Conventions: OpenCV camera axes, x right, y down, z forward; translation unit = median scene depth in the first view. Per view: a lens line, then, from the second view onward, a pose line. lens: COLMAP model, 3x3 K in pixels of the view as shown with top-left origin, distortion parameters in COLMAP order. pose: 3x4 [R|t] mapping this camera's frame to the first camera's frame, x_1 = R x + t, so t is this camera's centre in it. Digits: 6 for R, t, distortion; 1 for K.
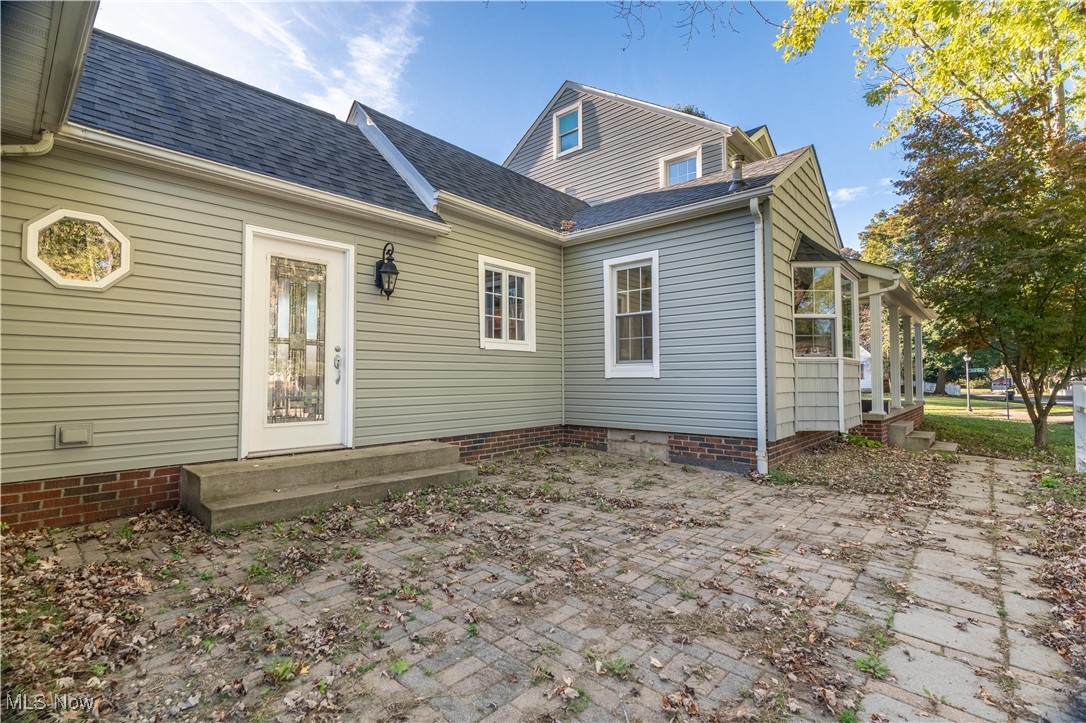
lens RADIAL K [[500.8, 0, 544.7], [0, 500.8, 366.2], [0, 0, 1]] dist [-0.005539, 0.000751]
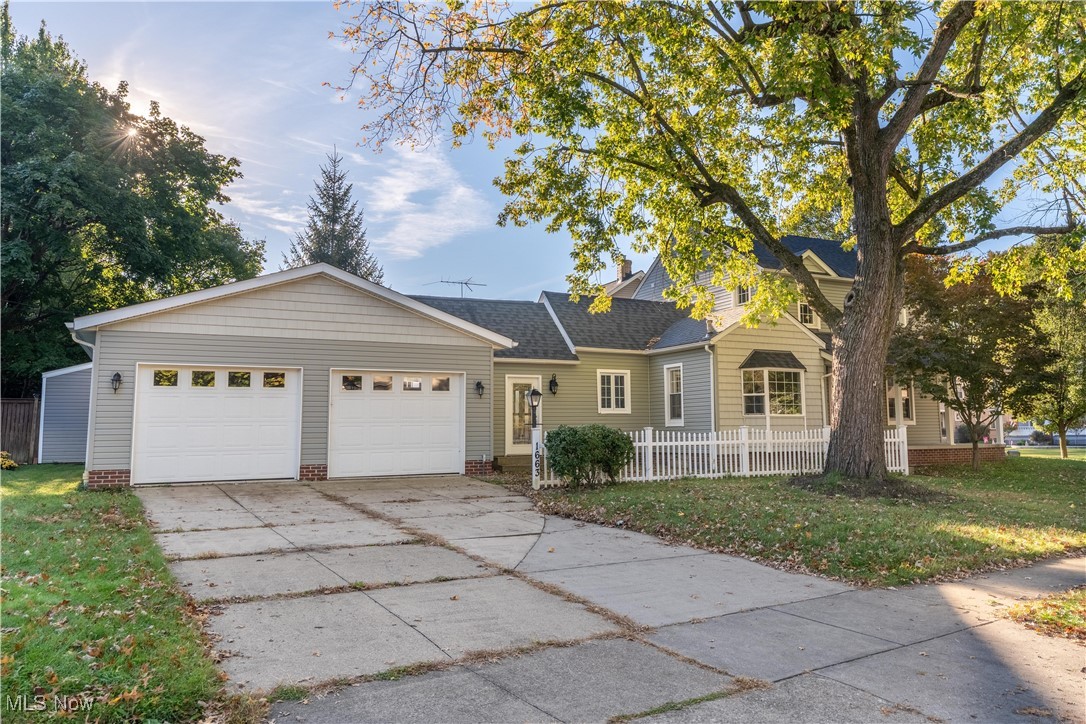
lens RADIAL K [[778.1, 0, 545.6], [0, 778.1, 358.1], [0, 0, 1]] dist [0.010068, 0.001550]
pose [[0.925006, -0.046592, -0.377085, 0.876856], [0.019077, 0.996896, -0.076379, -0.021126], [0.379473, 0.063457, 0.923024, -2.045298]]
